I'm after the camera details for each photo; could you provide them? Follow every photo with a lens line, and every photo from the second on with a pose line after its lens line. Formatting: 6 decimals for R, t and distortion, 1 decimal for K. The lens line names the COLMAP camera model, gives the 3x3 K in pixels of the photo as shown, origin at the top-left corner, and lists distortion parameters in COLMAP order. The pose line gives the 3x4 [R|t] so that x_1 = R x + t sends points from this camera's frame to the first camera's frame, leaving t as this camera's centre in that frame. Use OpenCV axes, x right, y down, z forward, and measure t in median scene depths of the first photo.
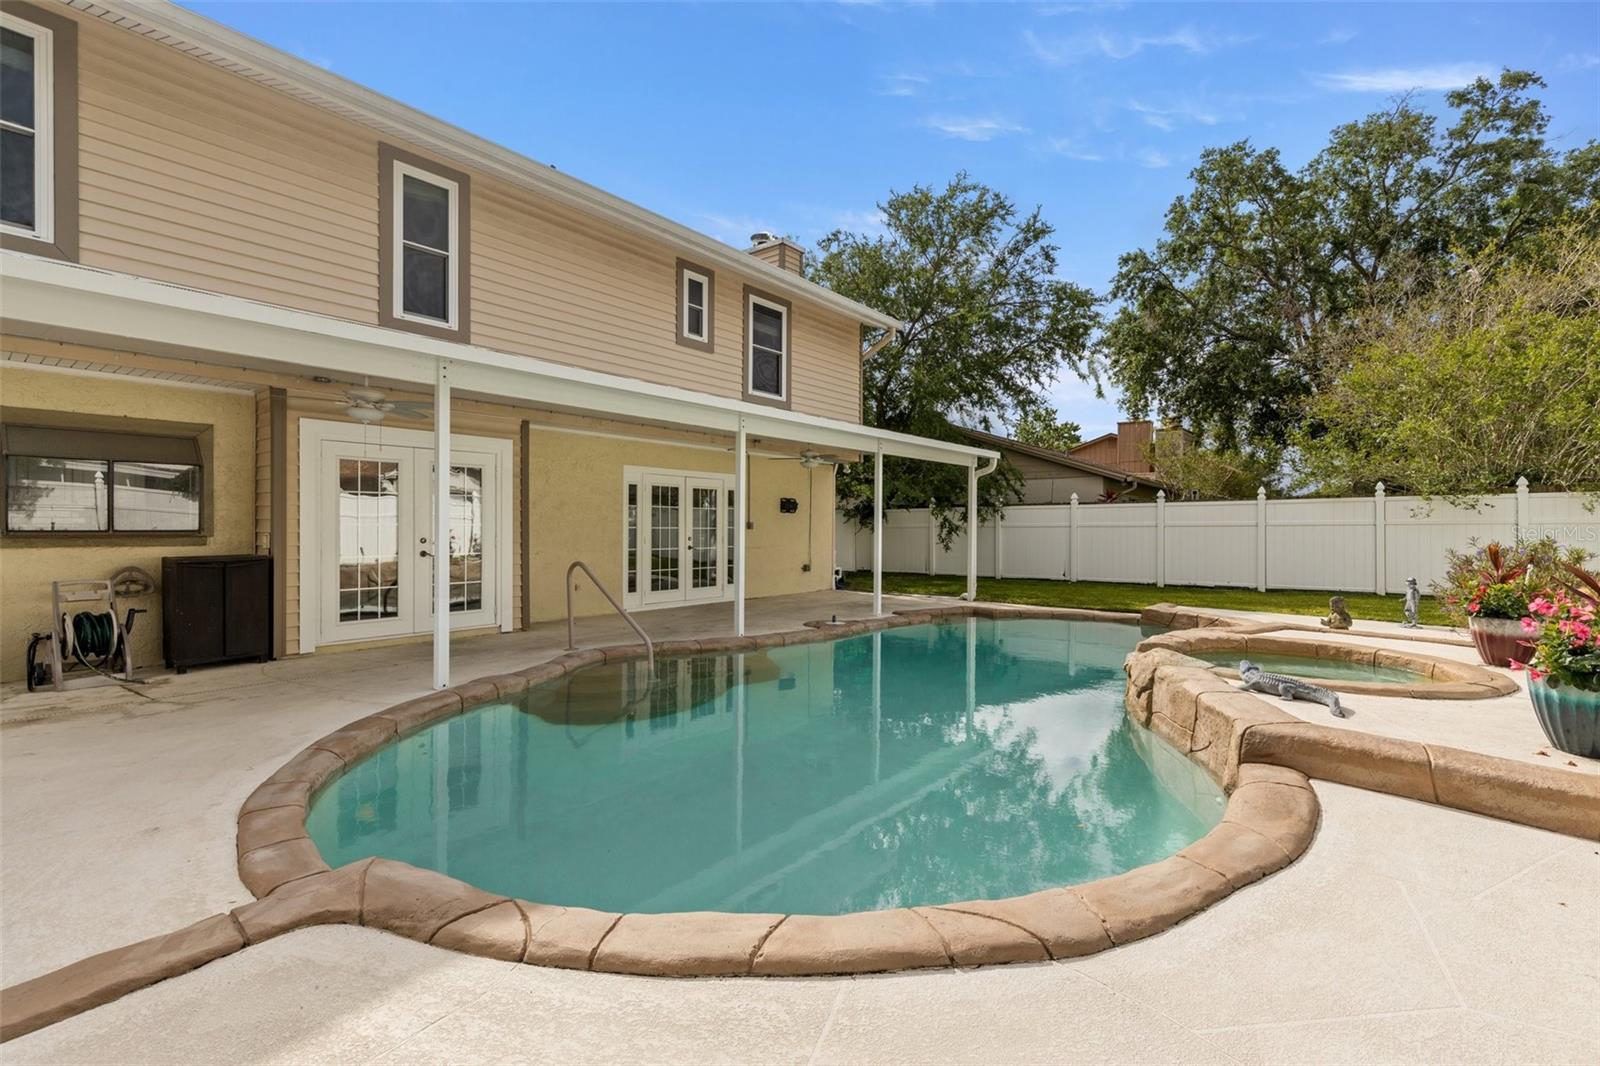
lens RADIAL K [[719.6, 0, 798.6], [0, 719.6, 527.0], [0, 0, 1]] dist [0.011081, -0.001550]
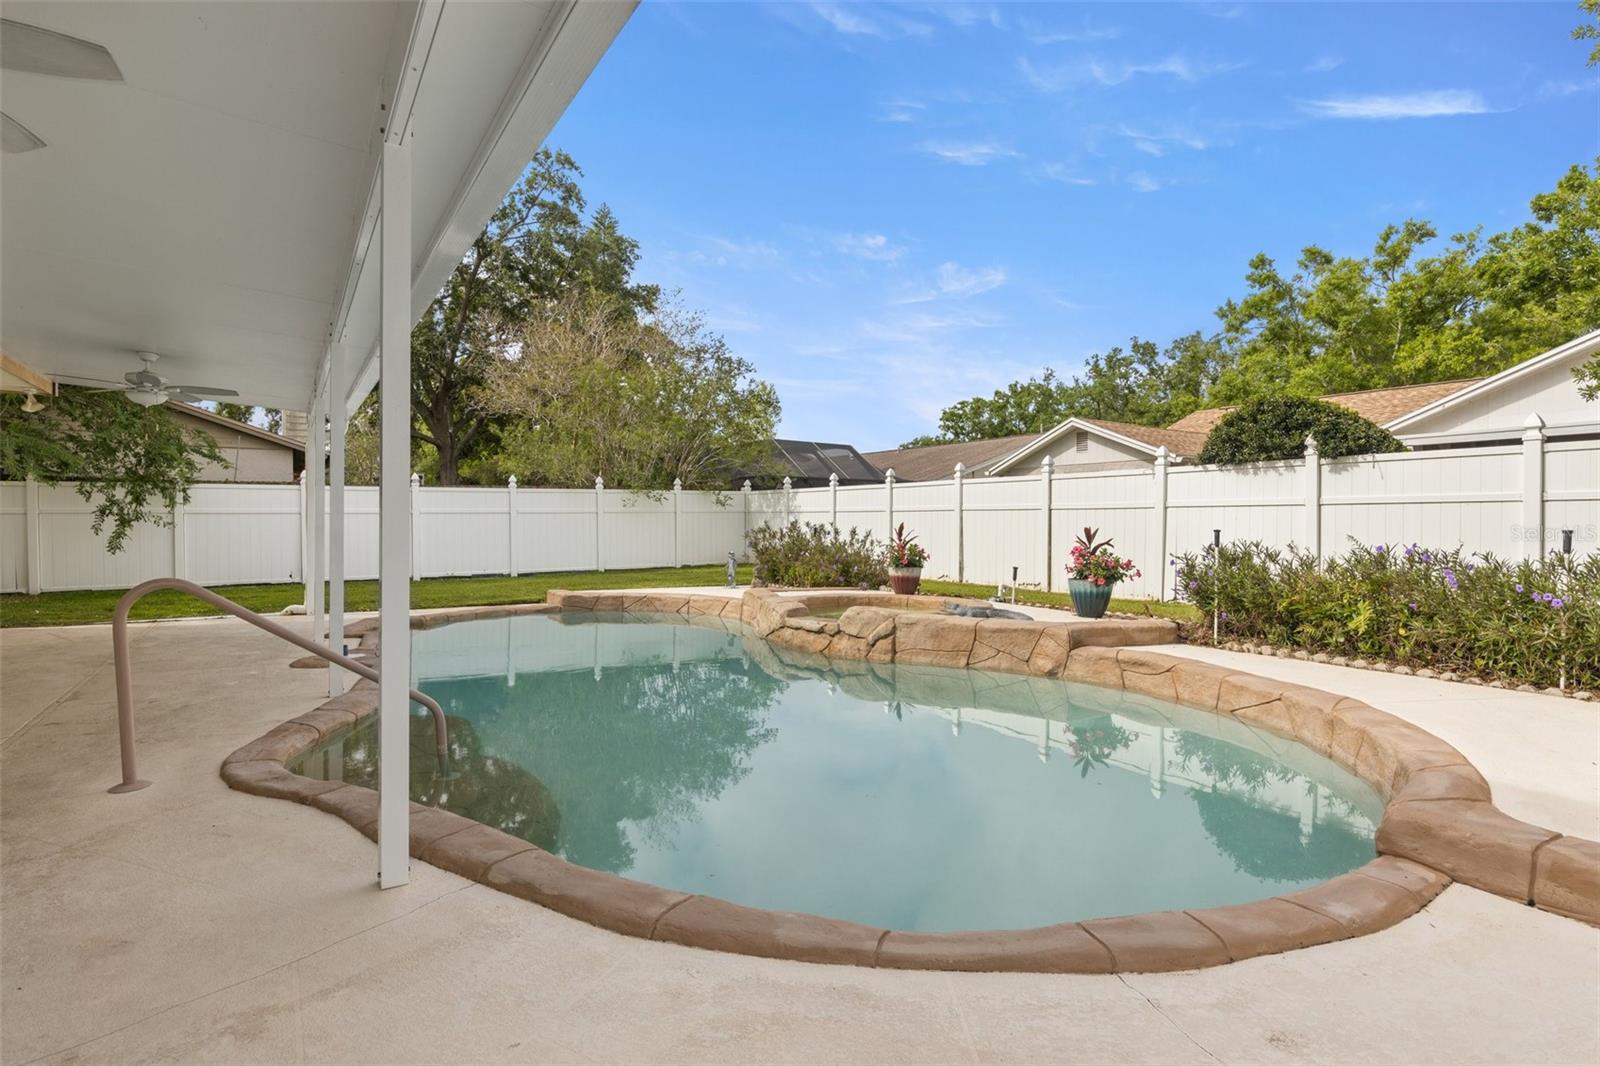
lens RADIAL K [[812.6, 0, 800.0], [0, 812.6, 533.0], [0, 0, 1]] dist [0.002824, 0.000829]
pose [[0.319008, -0.018214, 0.947577, -0.389342], [0.000742, 0.999820, 0.018968, 0.005411], [-0.947752, -0.005348, 0.318964, 0.283244]]
